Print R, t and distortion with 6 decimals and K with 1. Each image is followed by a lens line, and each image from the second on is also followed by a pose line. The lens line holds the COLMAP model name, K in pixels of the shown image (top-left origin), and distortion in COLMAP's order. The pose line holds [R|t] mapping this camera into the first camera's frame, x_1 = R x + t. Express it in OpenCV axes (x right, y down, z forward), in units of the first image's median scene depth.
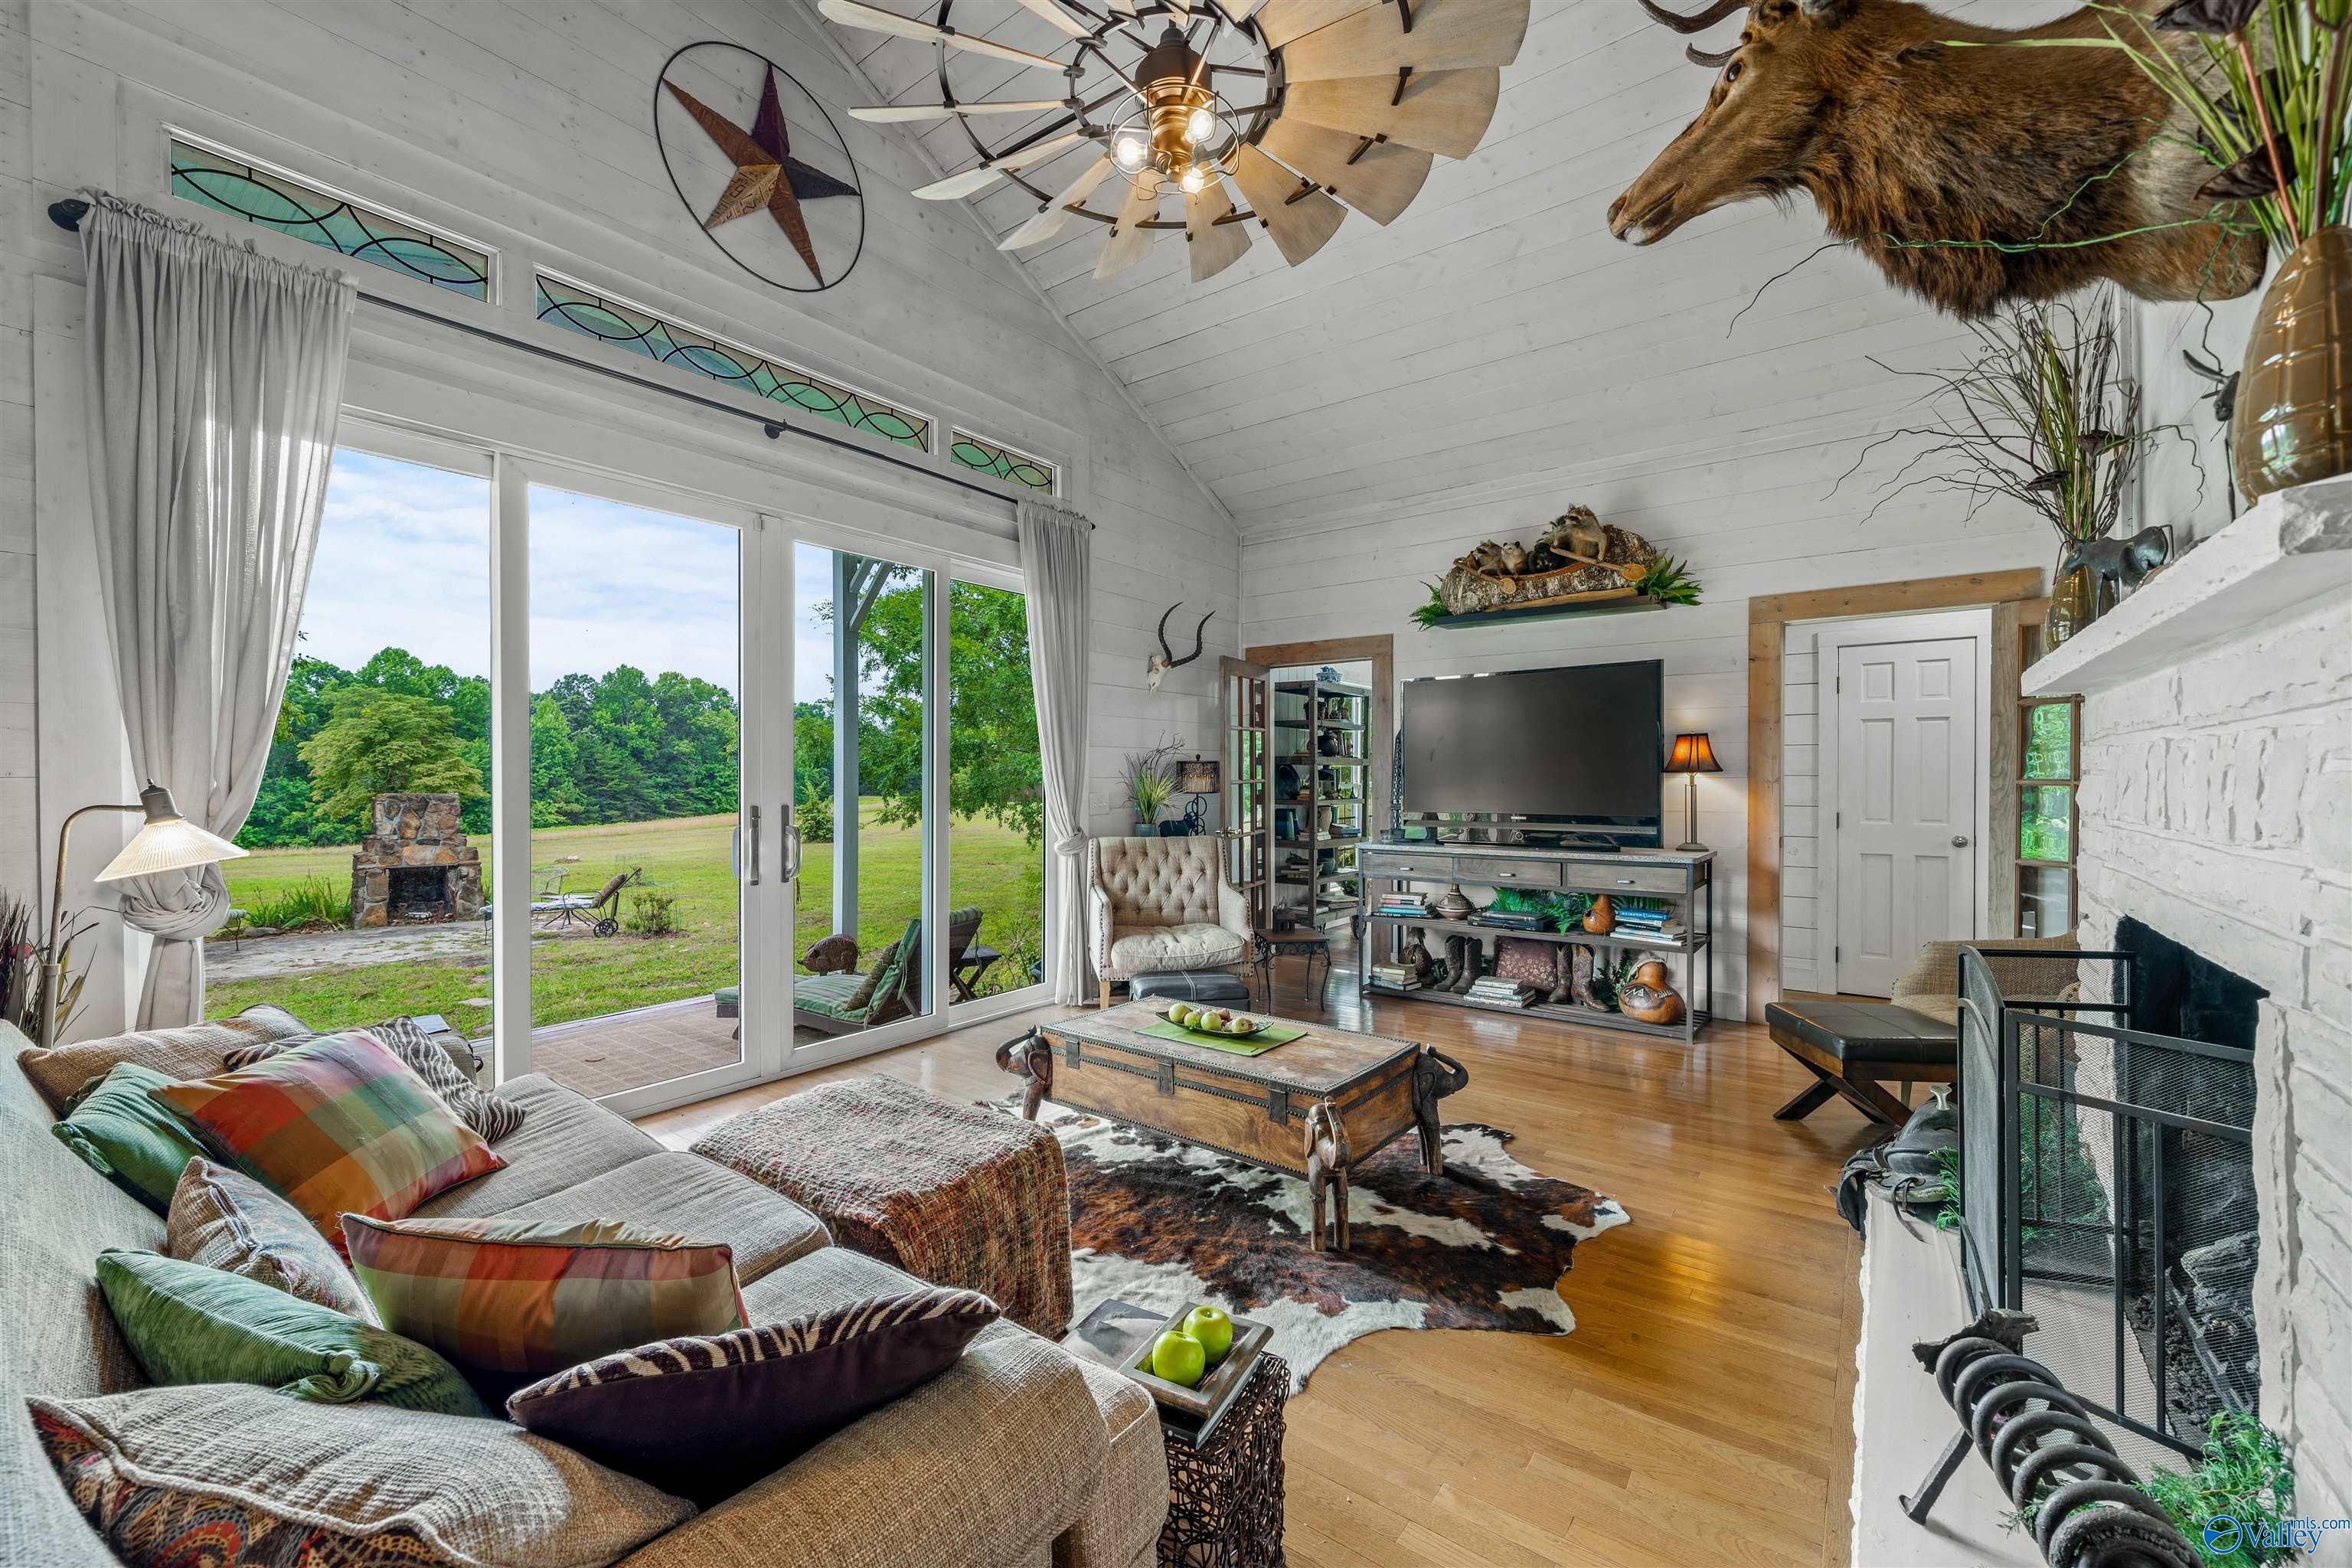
lens RADIAL K [[934.2, 0, 1171.3], [0, 934.2, 775.6], [0, 0, 1]] dist [-0.000472, 0.000455]
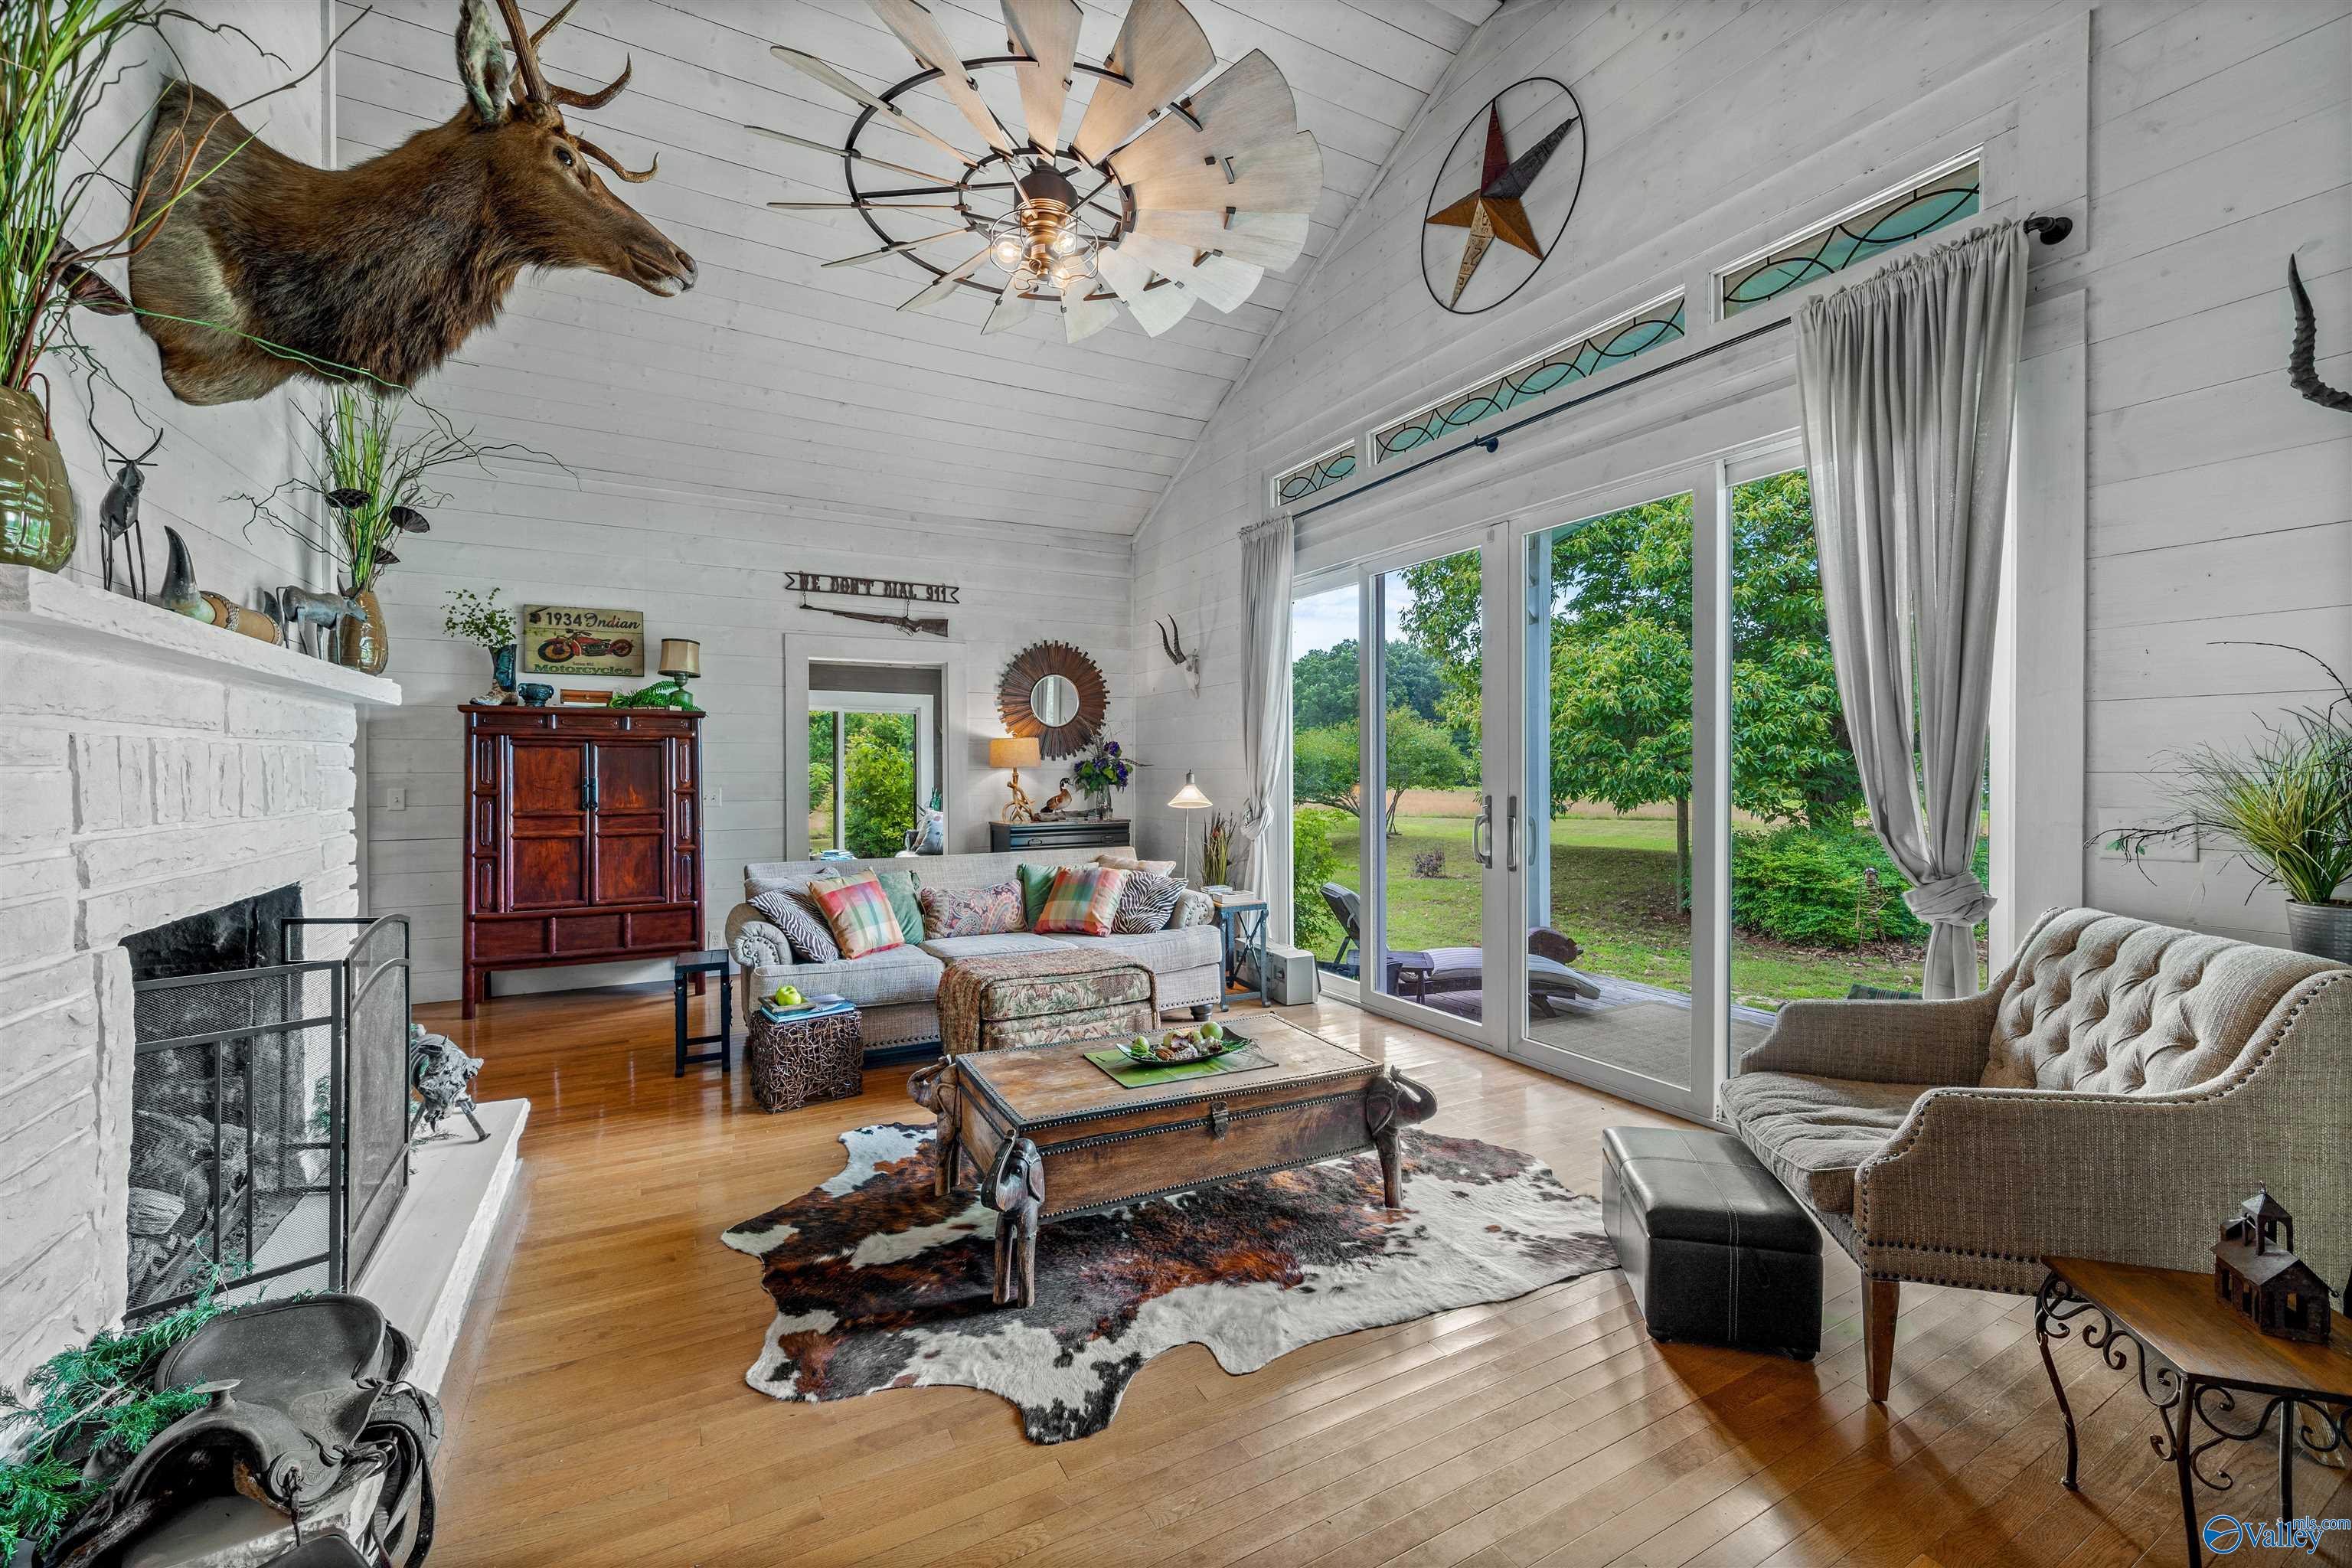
lens RADIAL K [[934.2, 0, 1167.4], [0, 934.2, 770.3], [0, 0, 1]] dist [-0.000472, 0.000455]
pose [[-0.411628, 0.003746, -0.911344, 0.890864], [0.000144, 0.999992, 0.004045, -0.001992], [0.911352, 0.001534, -0.411625, 1.399589]]
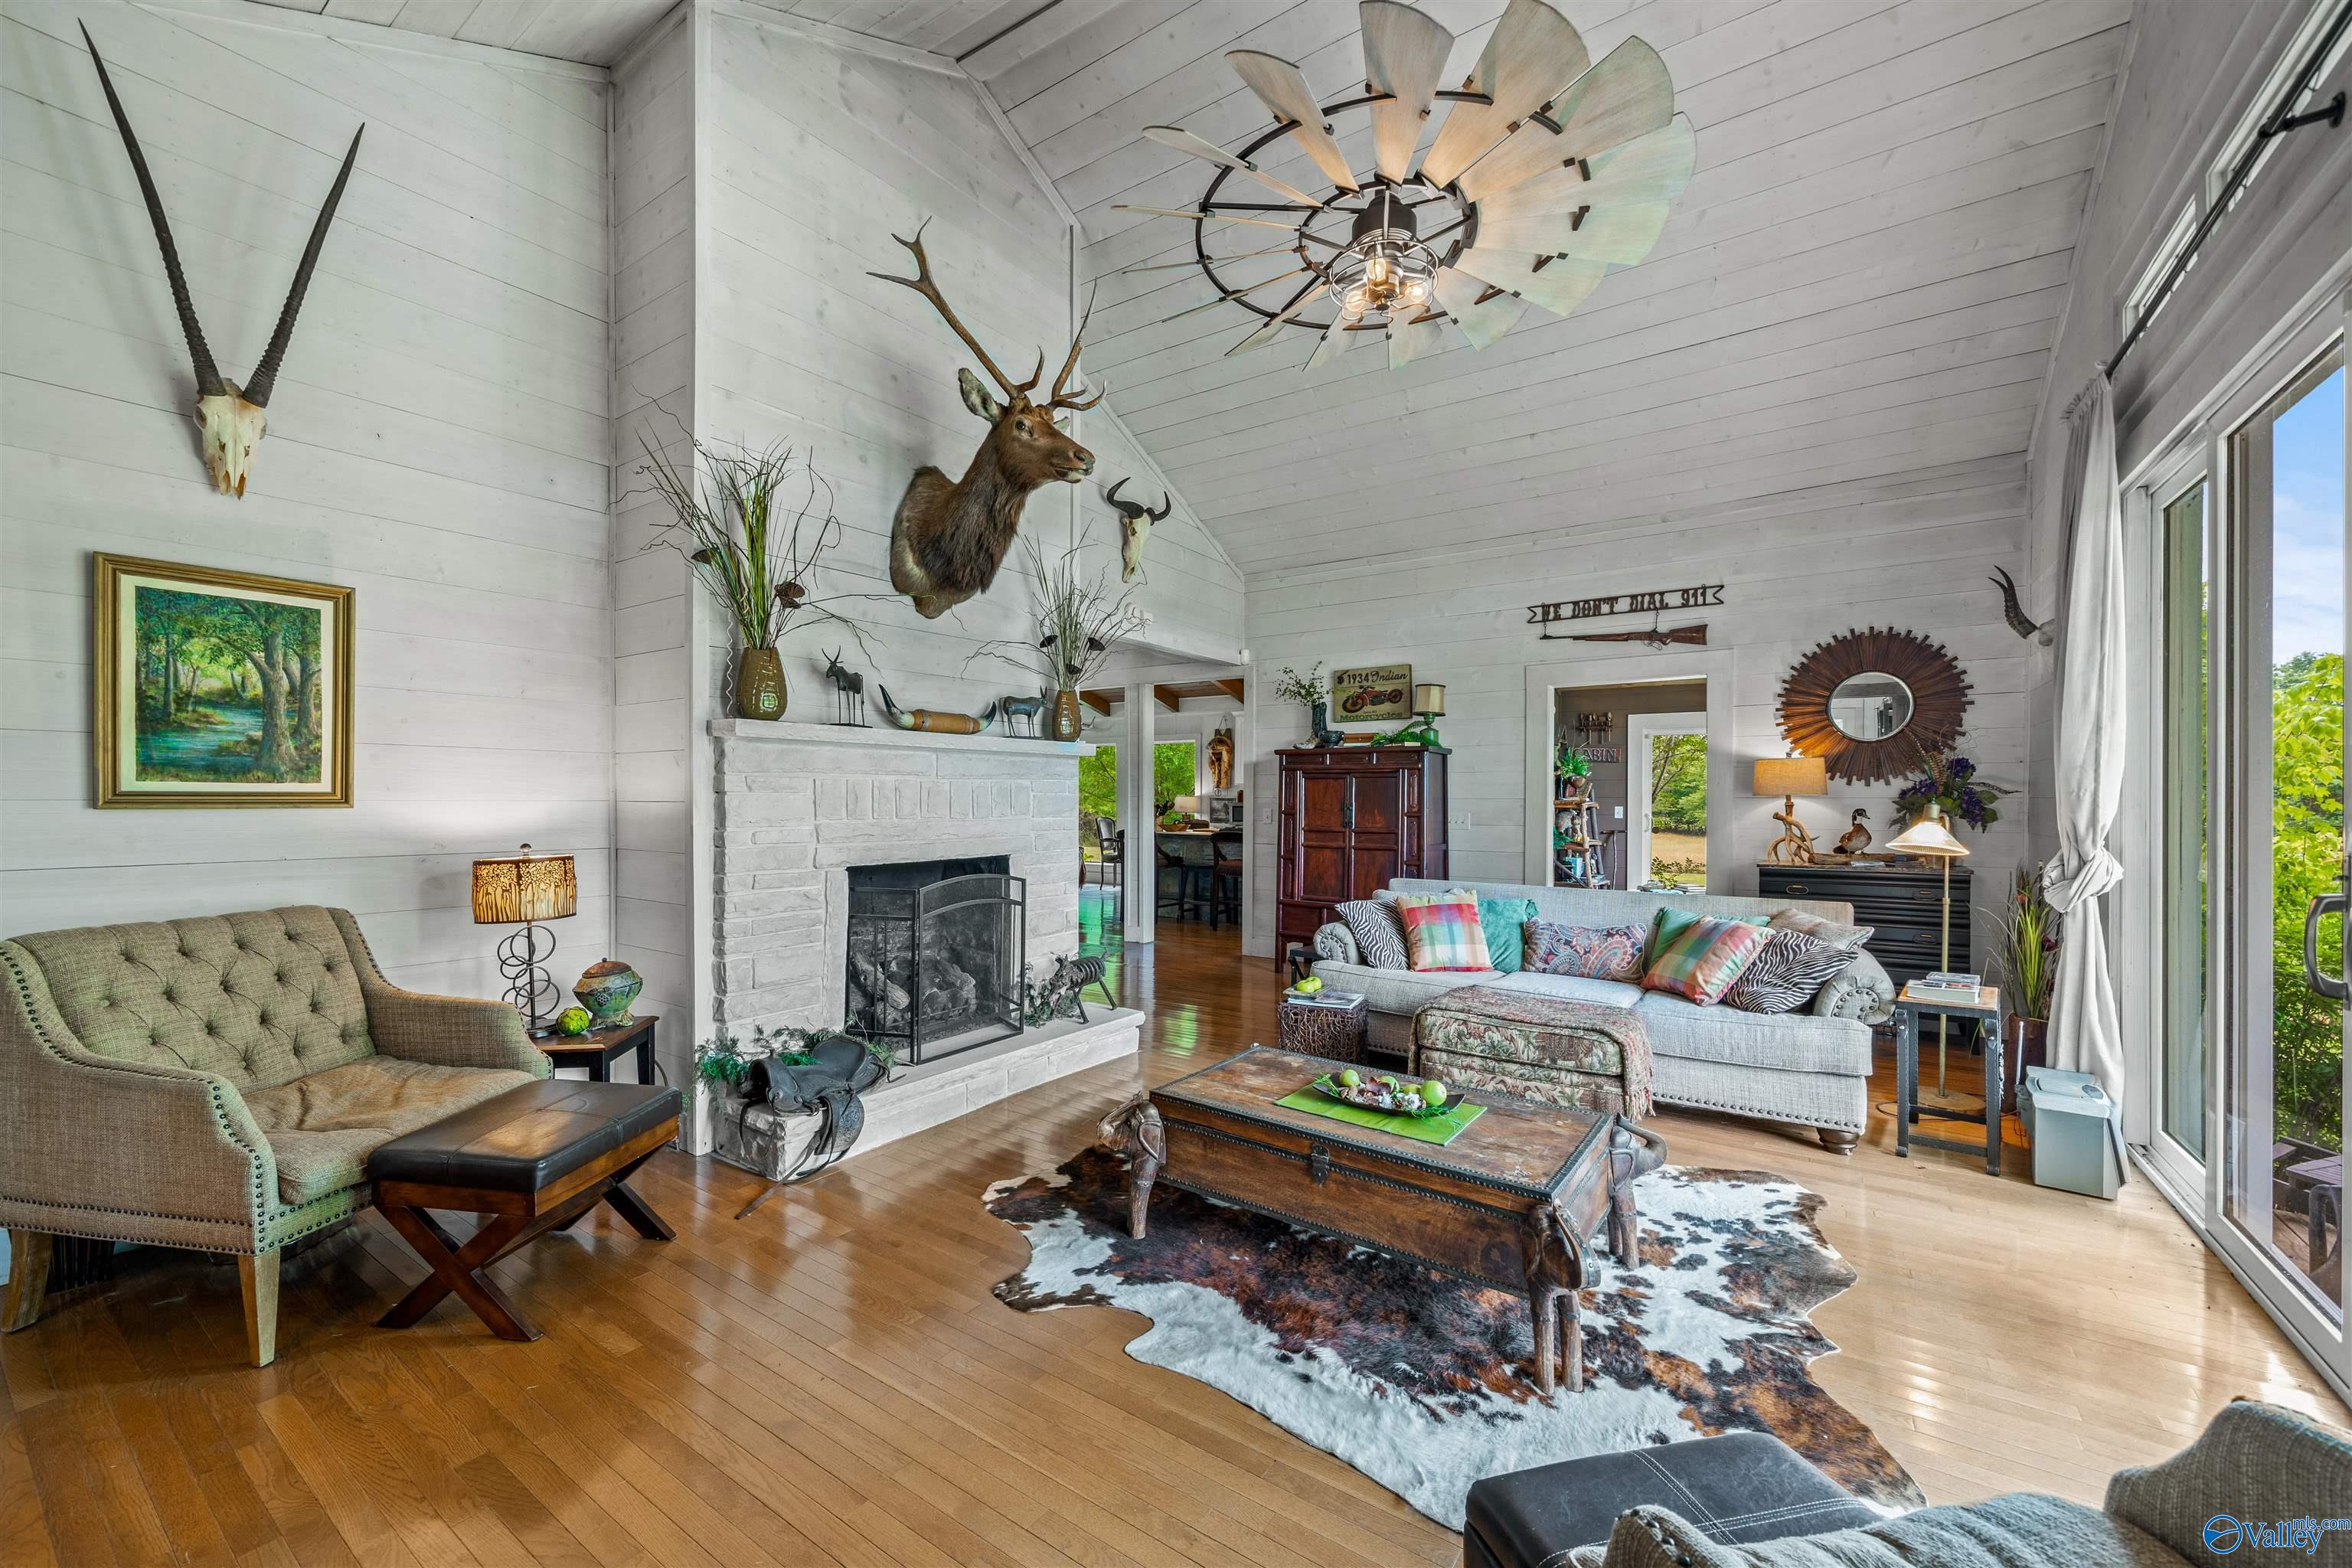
lens RADIAL K [[934.2, 0, 1174.4], [0, 934.2, 793.6], [0, 0, 1]] dist [-0.000472, 0.000455]
pose [[-0.999189, -0.000559, -0.040260, 0.275336], [-0.000542, 1.000000, -0.000442, -0.000744], [0.040261, -0.000420, -0.999189, 1.880965]]
